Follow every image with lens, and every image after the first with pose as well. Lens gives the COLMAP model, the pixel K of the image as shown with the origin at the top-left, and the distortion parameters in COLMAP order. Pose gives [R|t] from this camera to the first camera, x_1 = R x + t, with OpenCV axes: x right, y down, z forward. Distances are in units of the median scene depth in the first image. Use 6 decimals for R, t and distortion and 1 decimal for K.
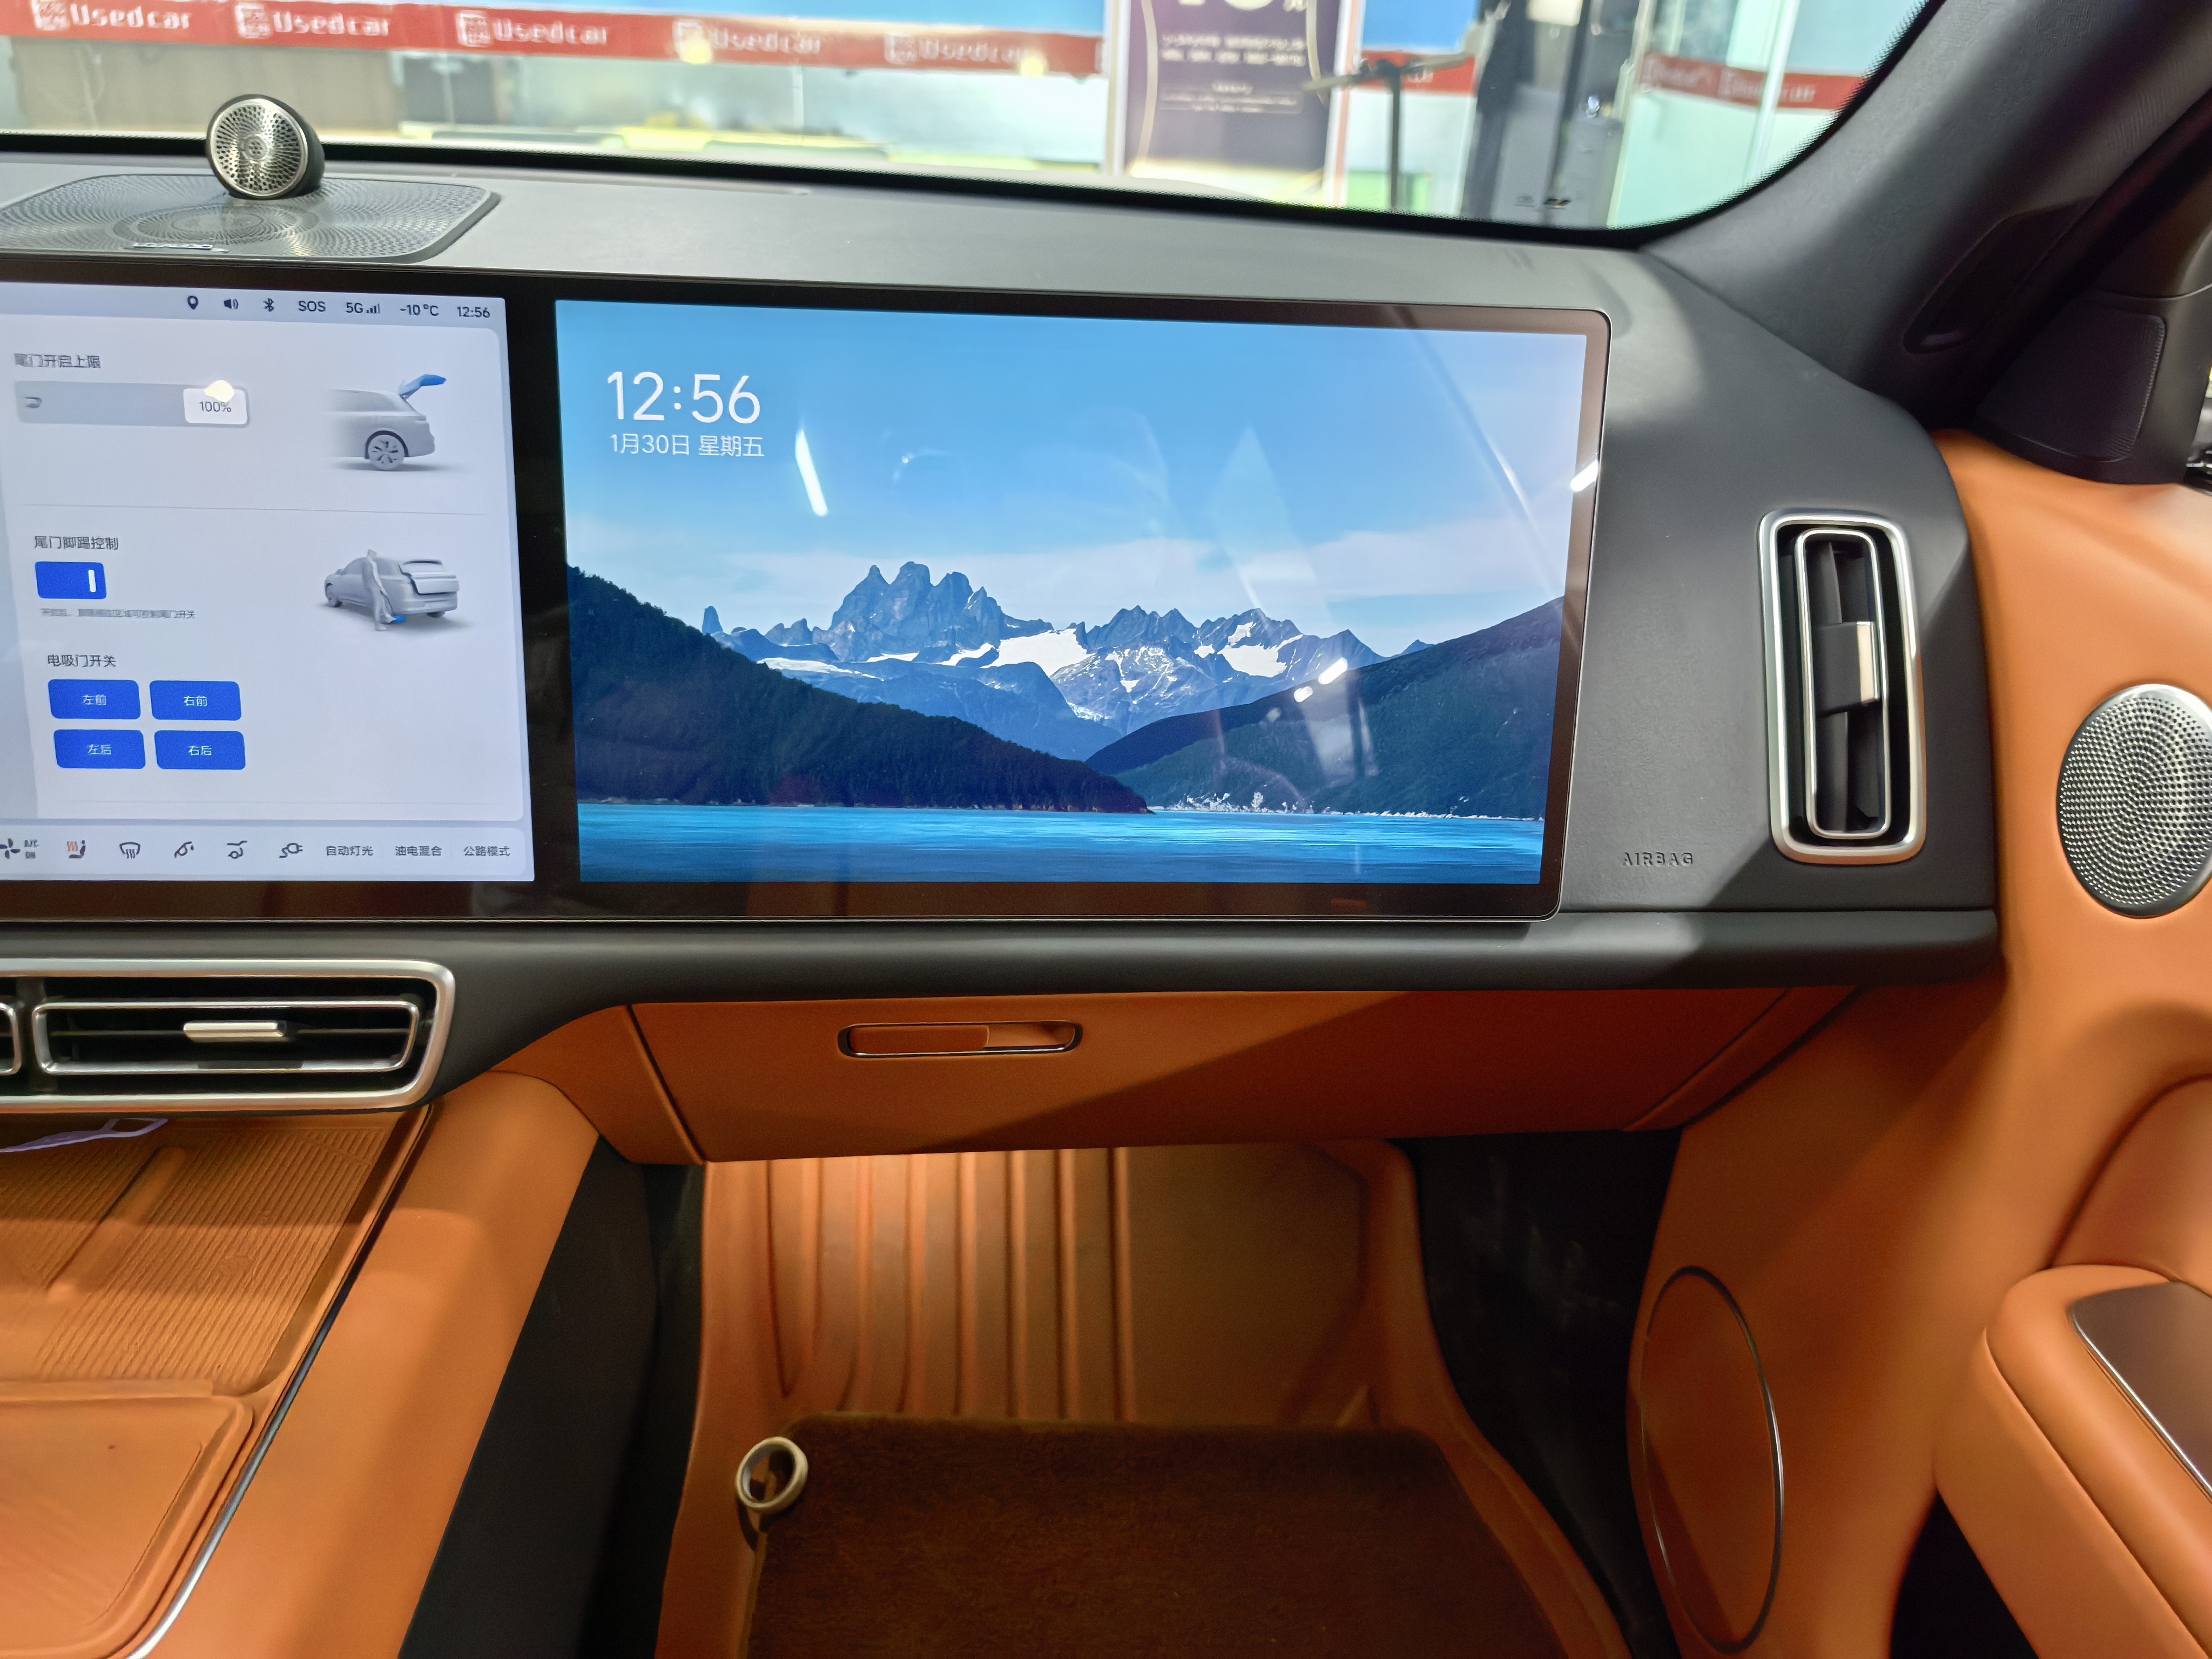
lens RADIAL K [[1640.4, 0, 1093.6], [0, 1640.4, 837.0], [0, 0, 1]] dist [0.034153, -0.056930]
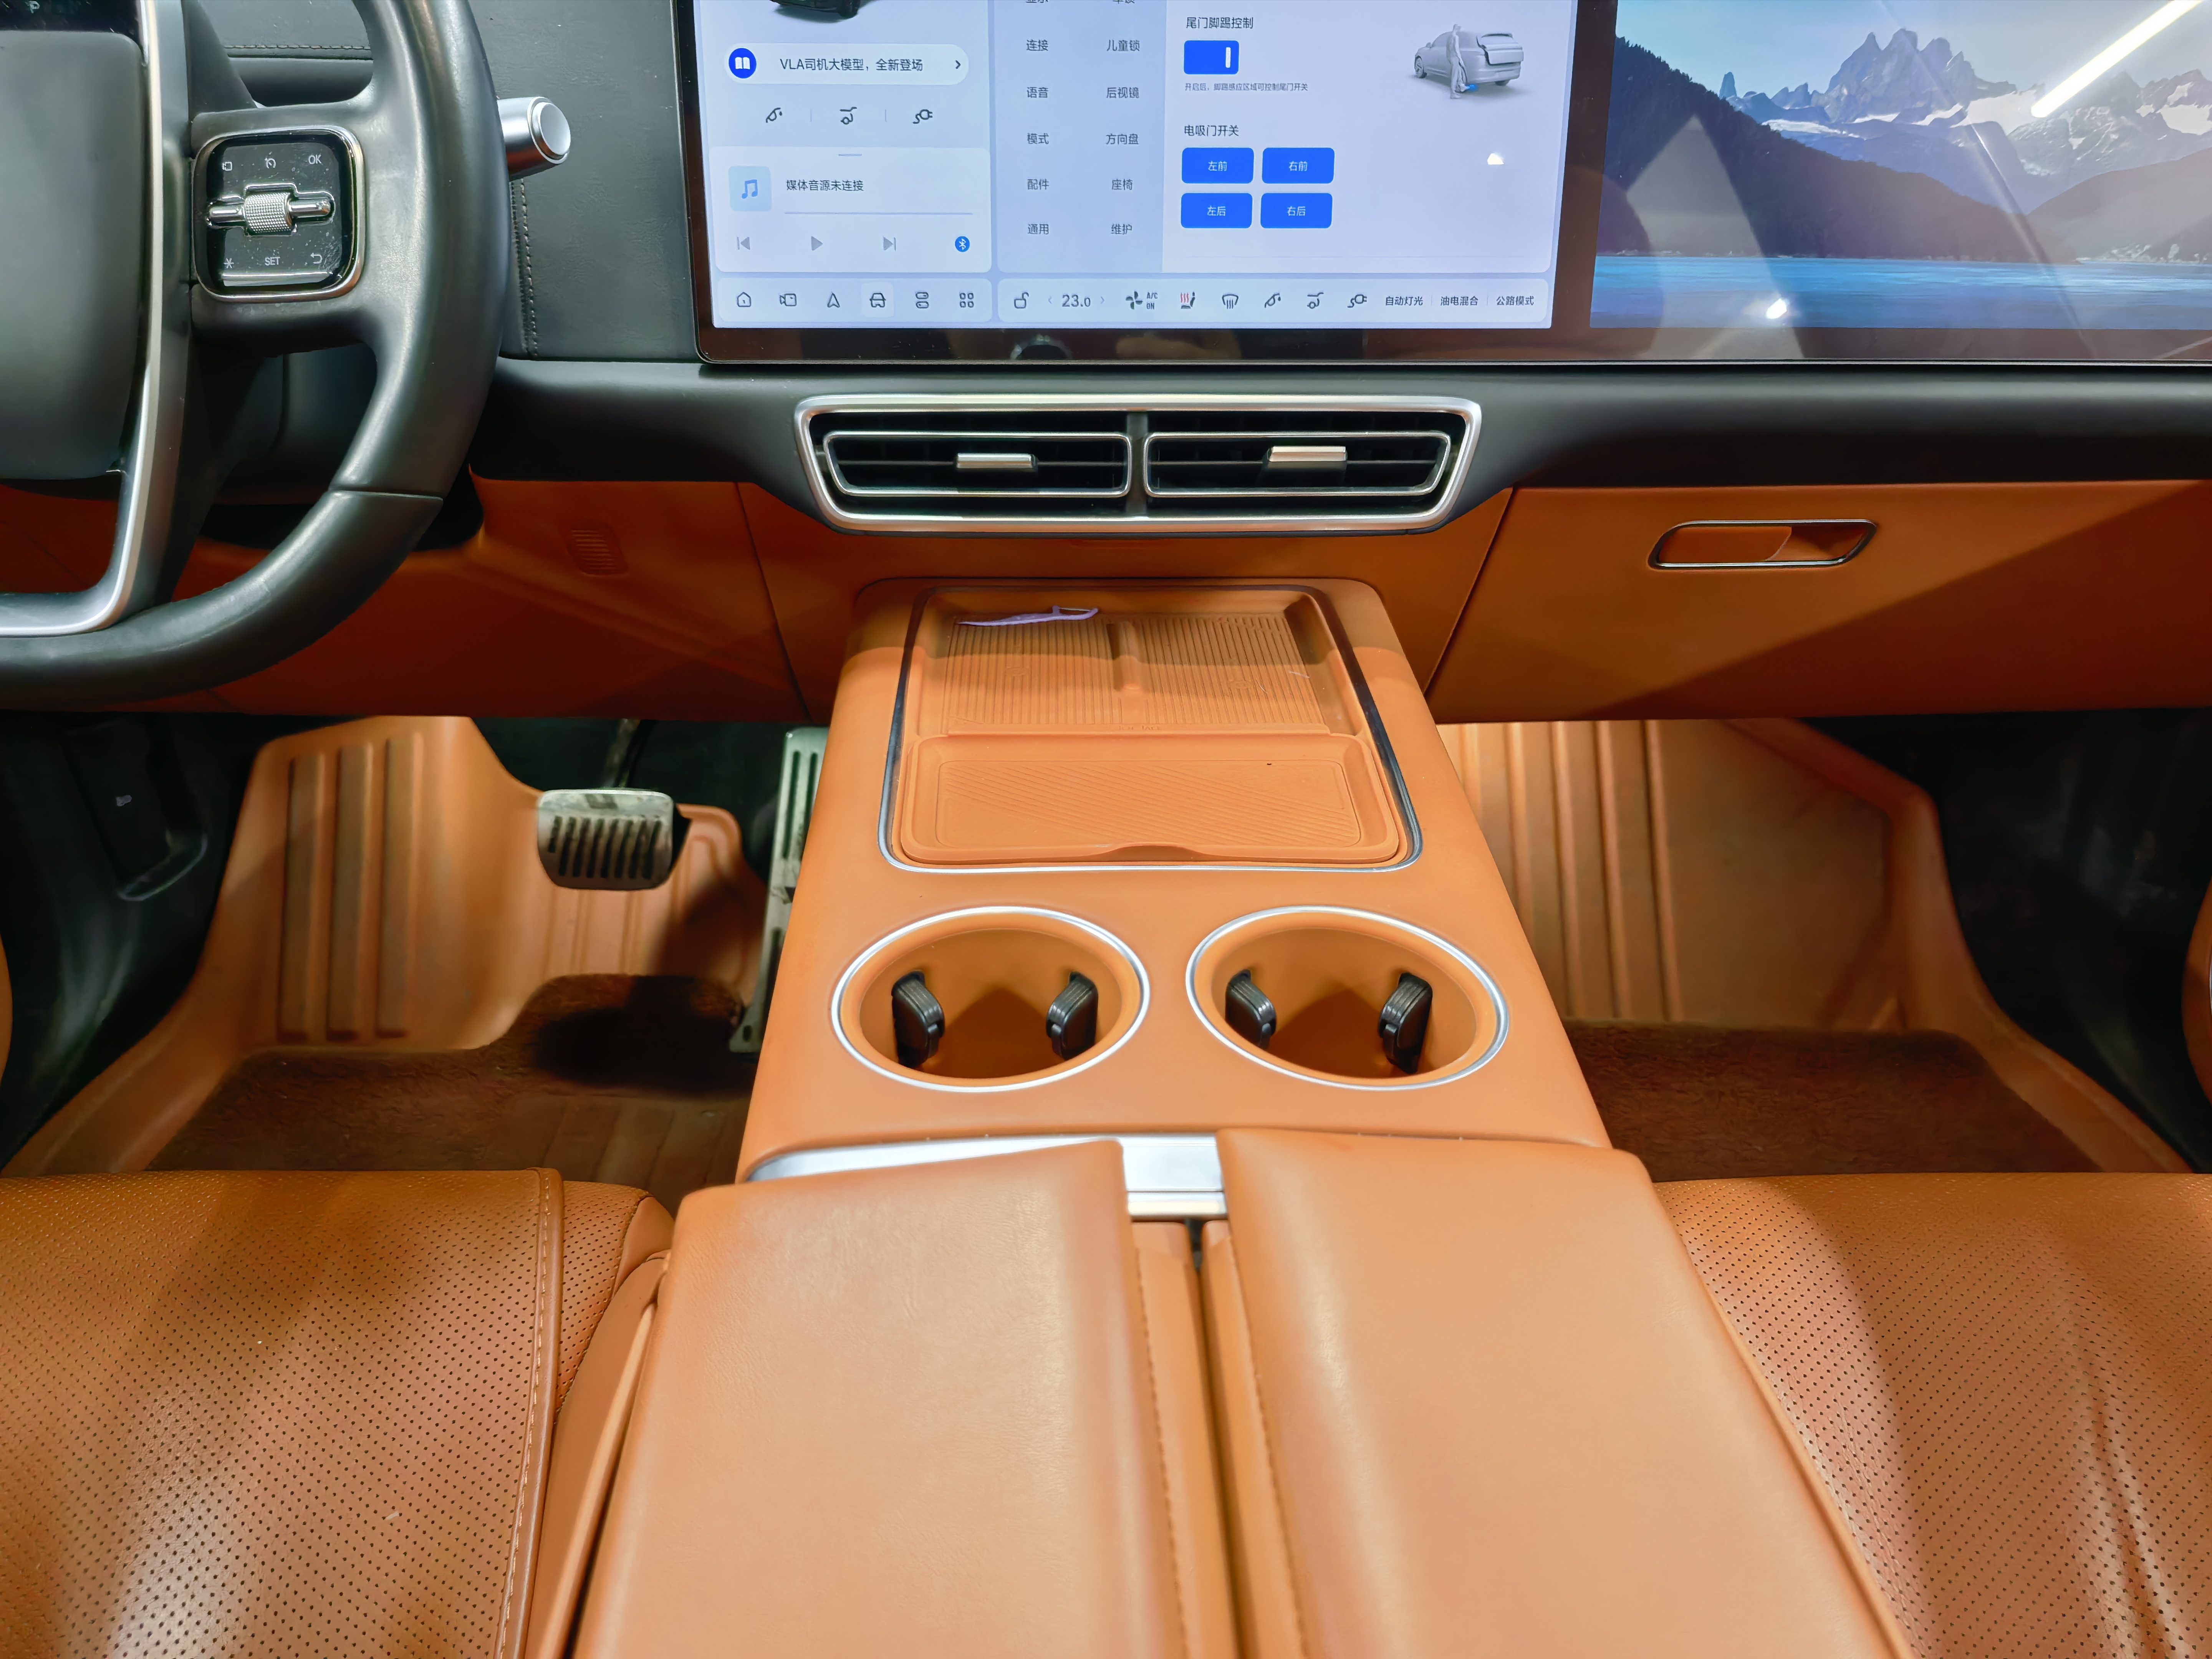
lens RADIAL K [[1642.4, 0, 1078.2], [0, 1642.4, 859.3], [0, 0, 1]] dist [0.032153, -0.045763]
pose [[0.997338, -0.001426, -0.072907, -0.587115], [0.007117, 0.996939, 0.077855, 0.310298], [0.072572, -0.078167, 0.994295, -0.233450]]
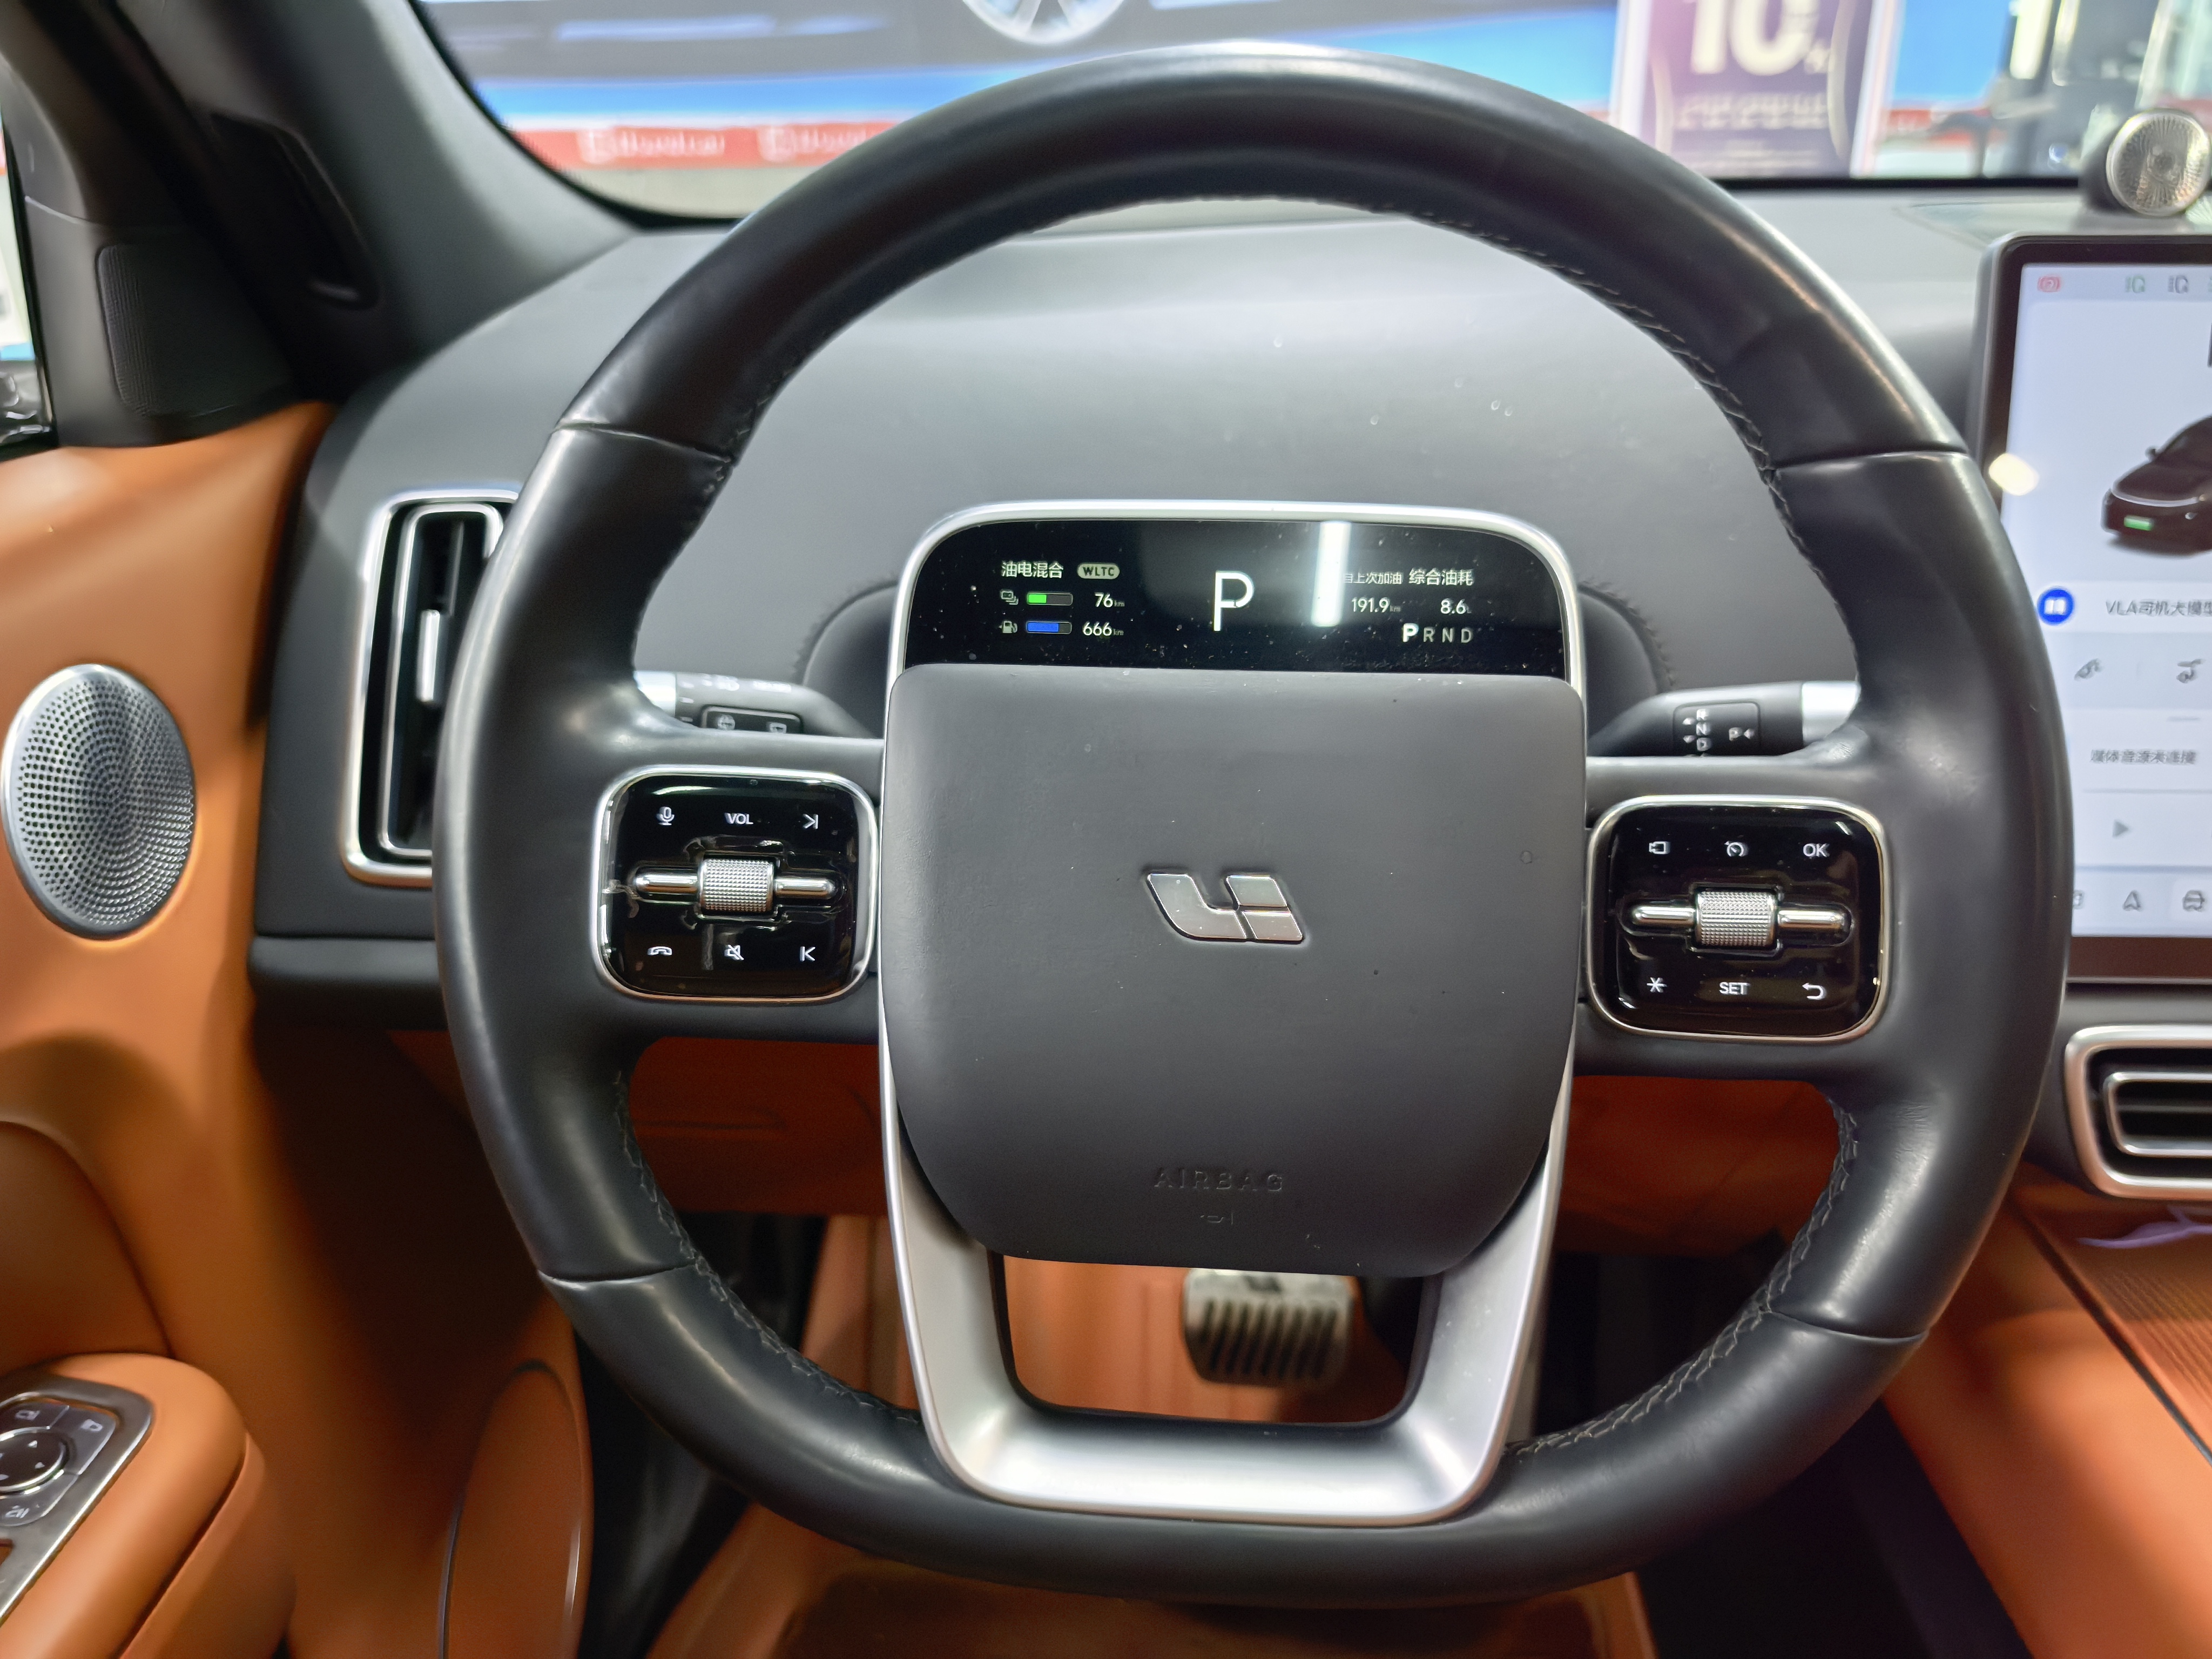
lens RADIAL K [[1663.5, 0, 1101.4], [0, 1663.5, 839.7], [0, 0, 1]] dist [0.011694, -0.034158]
pose [[0.989812, 0.001454, -0.142371, -1.252278], [-0.008992, 0.998590, -0.052313, 0.024403], [0.142095, 0.053060, 0.988430, 0.009971]]
